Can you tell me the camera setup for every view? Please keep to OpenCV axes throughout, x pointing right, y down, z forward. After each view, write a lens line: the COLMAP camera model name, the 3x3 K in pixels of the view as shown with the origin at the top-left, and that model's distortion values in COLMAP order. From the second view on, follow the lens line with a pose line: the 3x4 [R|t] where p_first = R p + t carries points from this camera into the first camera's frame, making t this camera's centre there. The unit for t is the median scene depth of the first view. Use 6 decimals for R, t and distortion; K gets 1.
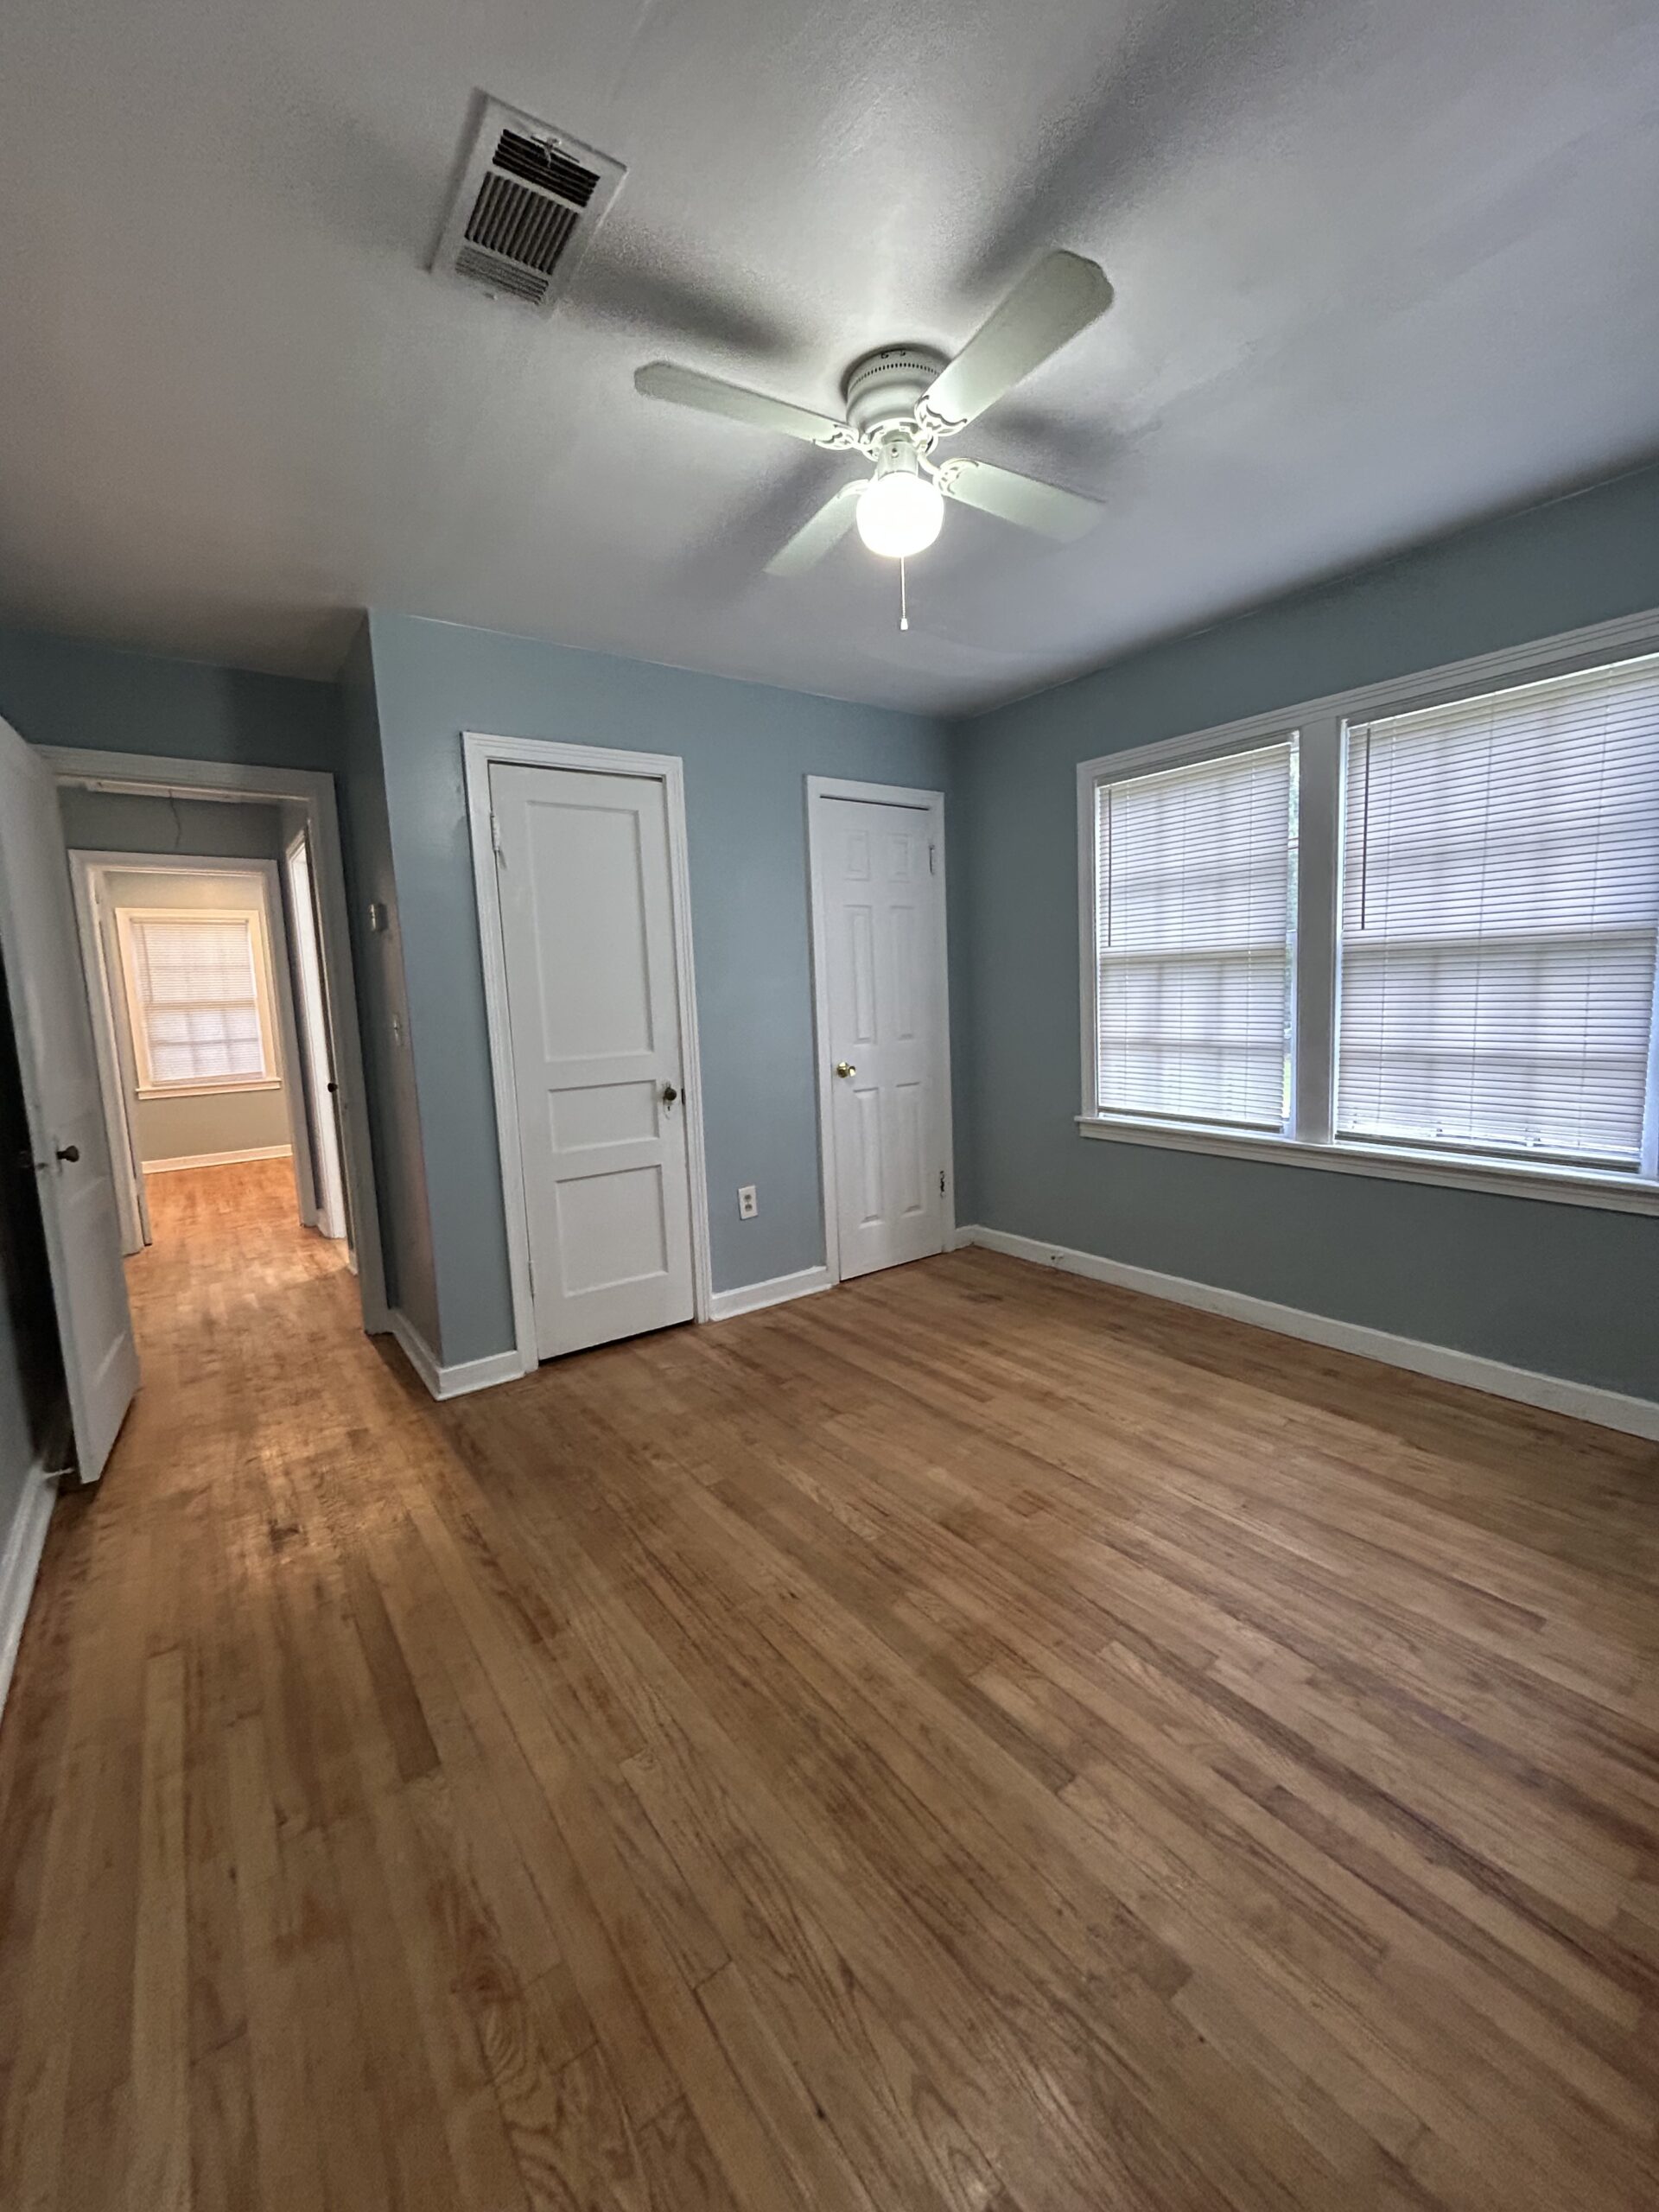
lens RADIAL K [[900.5, 0, 838.1], [0, 900.5, 1099.2], [0, 0, 1]] dist [0.001586, -0.000517]
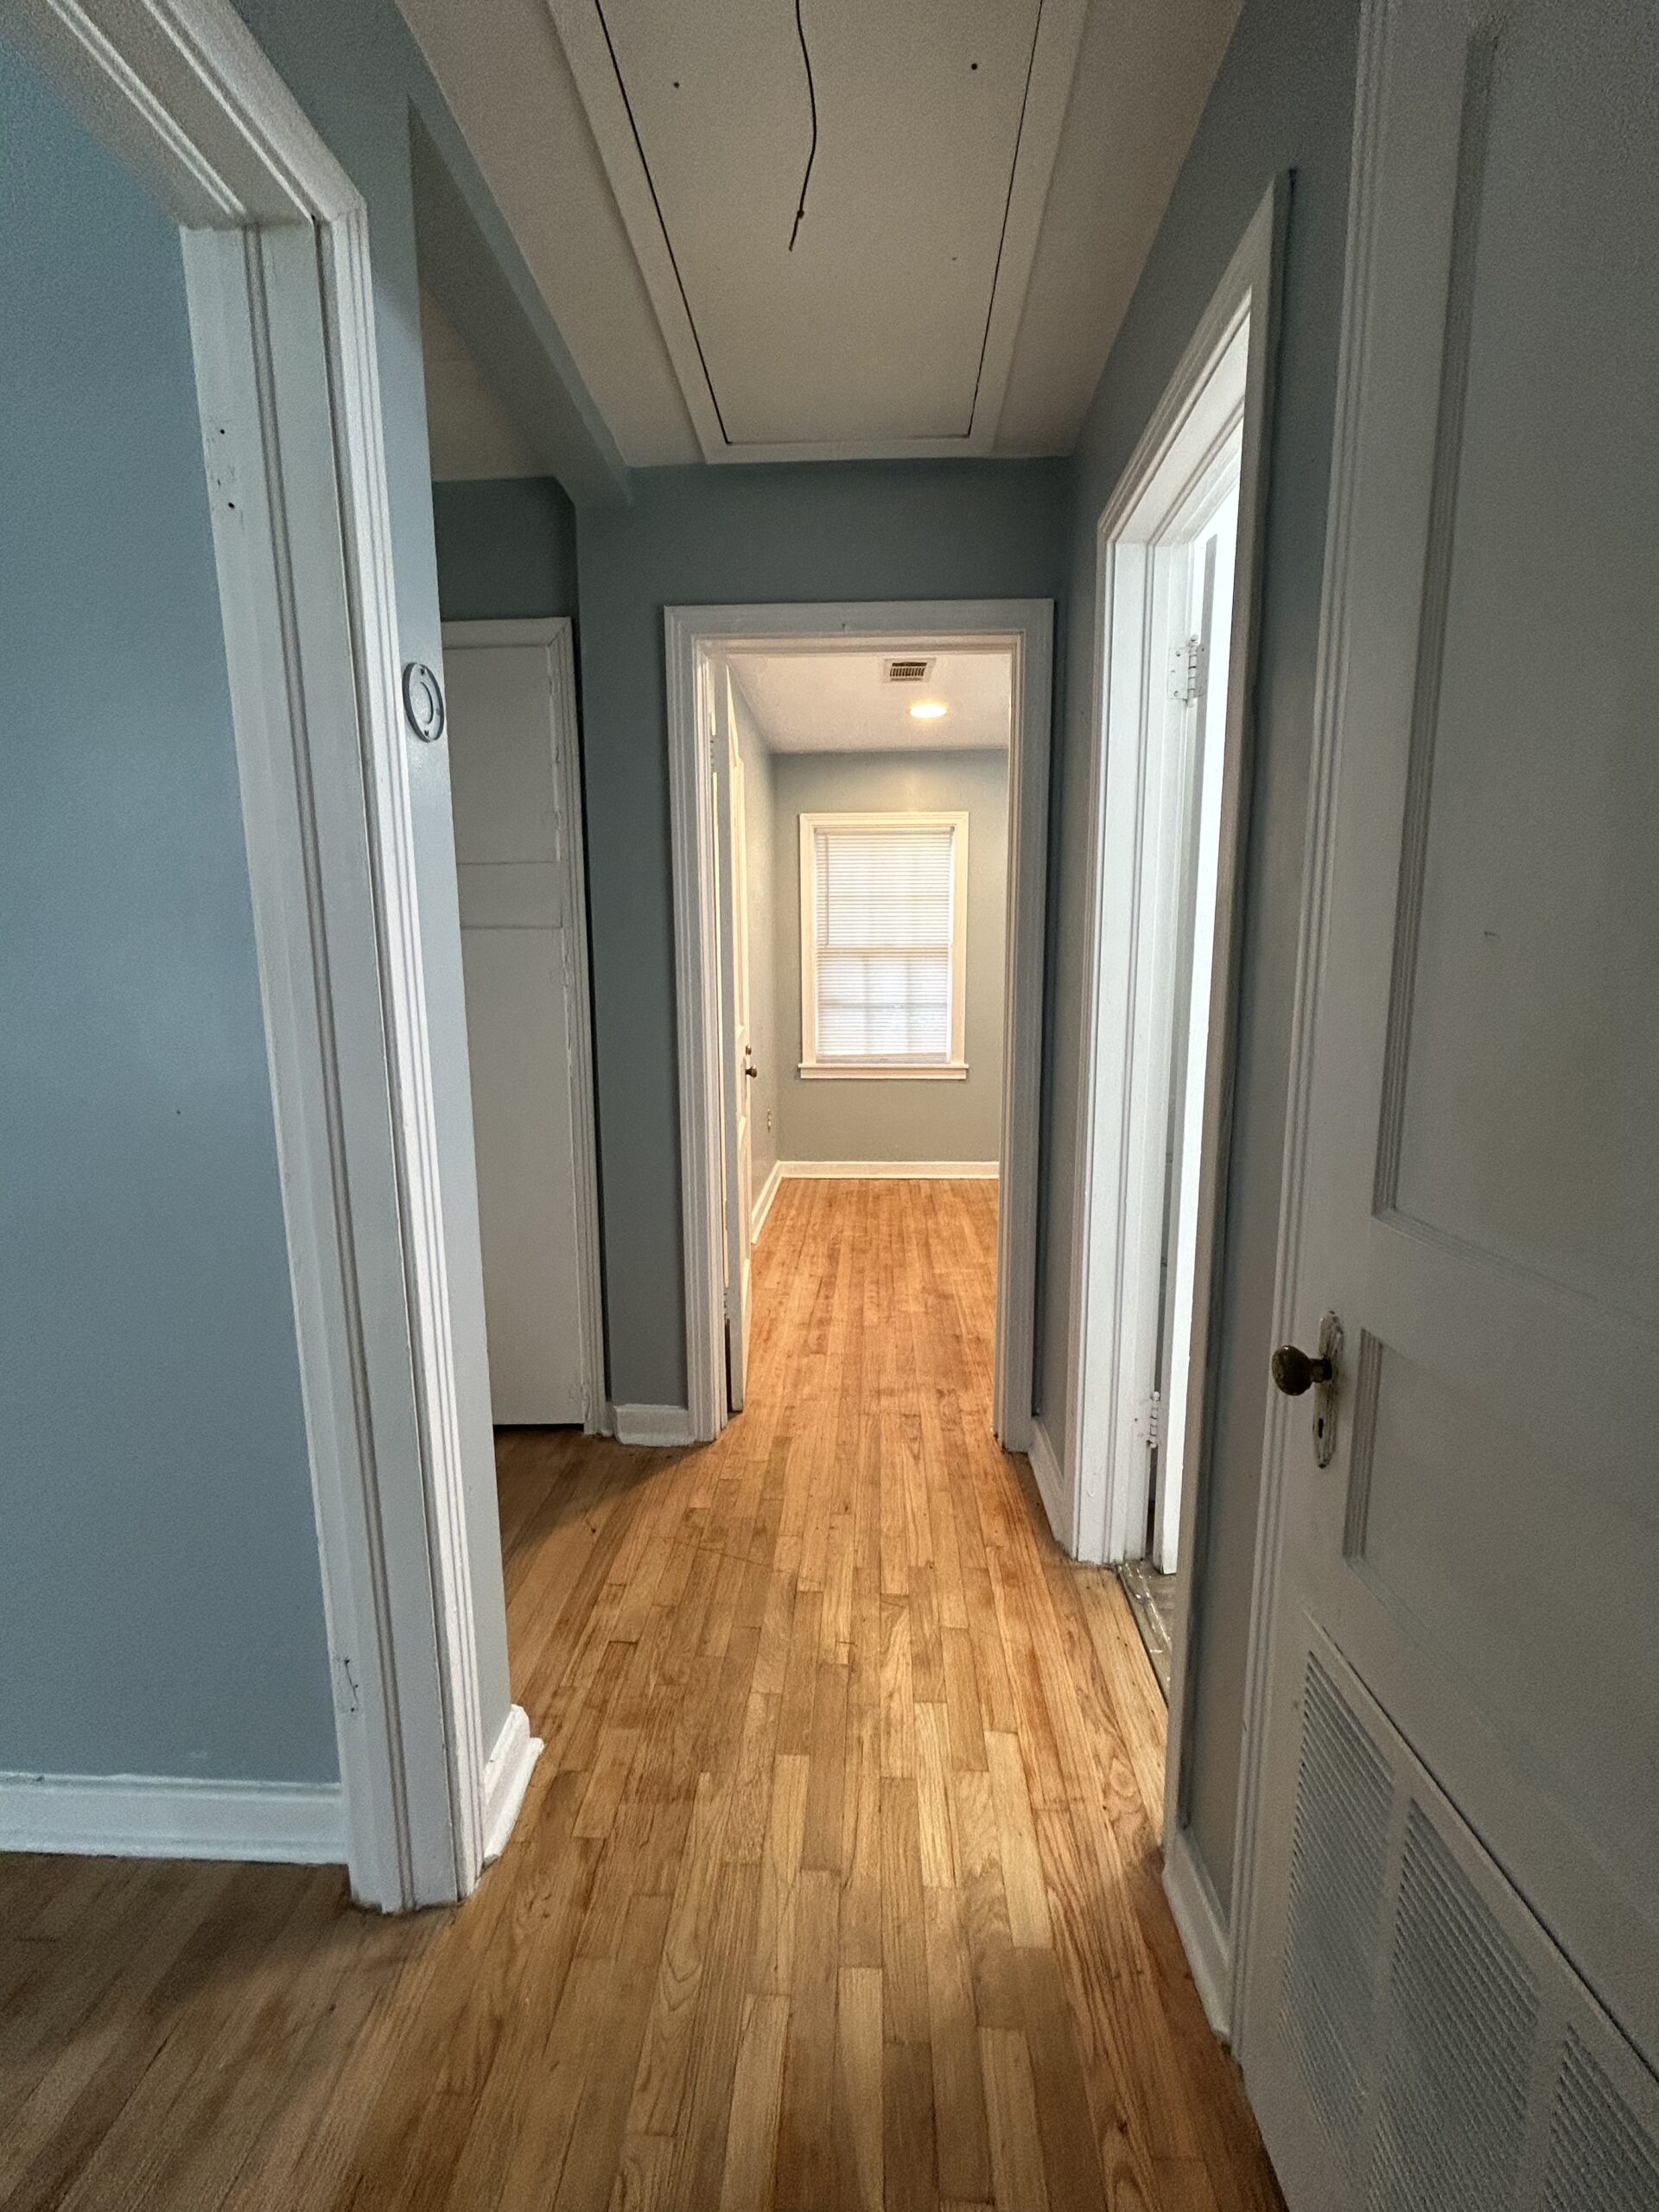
lens RADIAL K [[900.5, 0, 838.1], [0, 900.5, 1099.2], [0, 0, 1]] dist [0.001586, -0.000517]
pose [[0.778840, 0.128733, -0.613870, -0.294597], [-0.104652, 0.991663, 0.075182, -0.040642], [0.618431, 0.005688, 0.785819, 0.435322]]
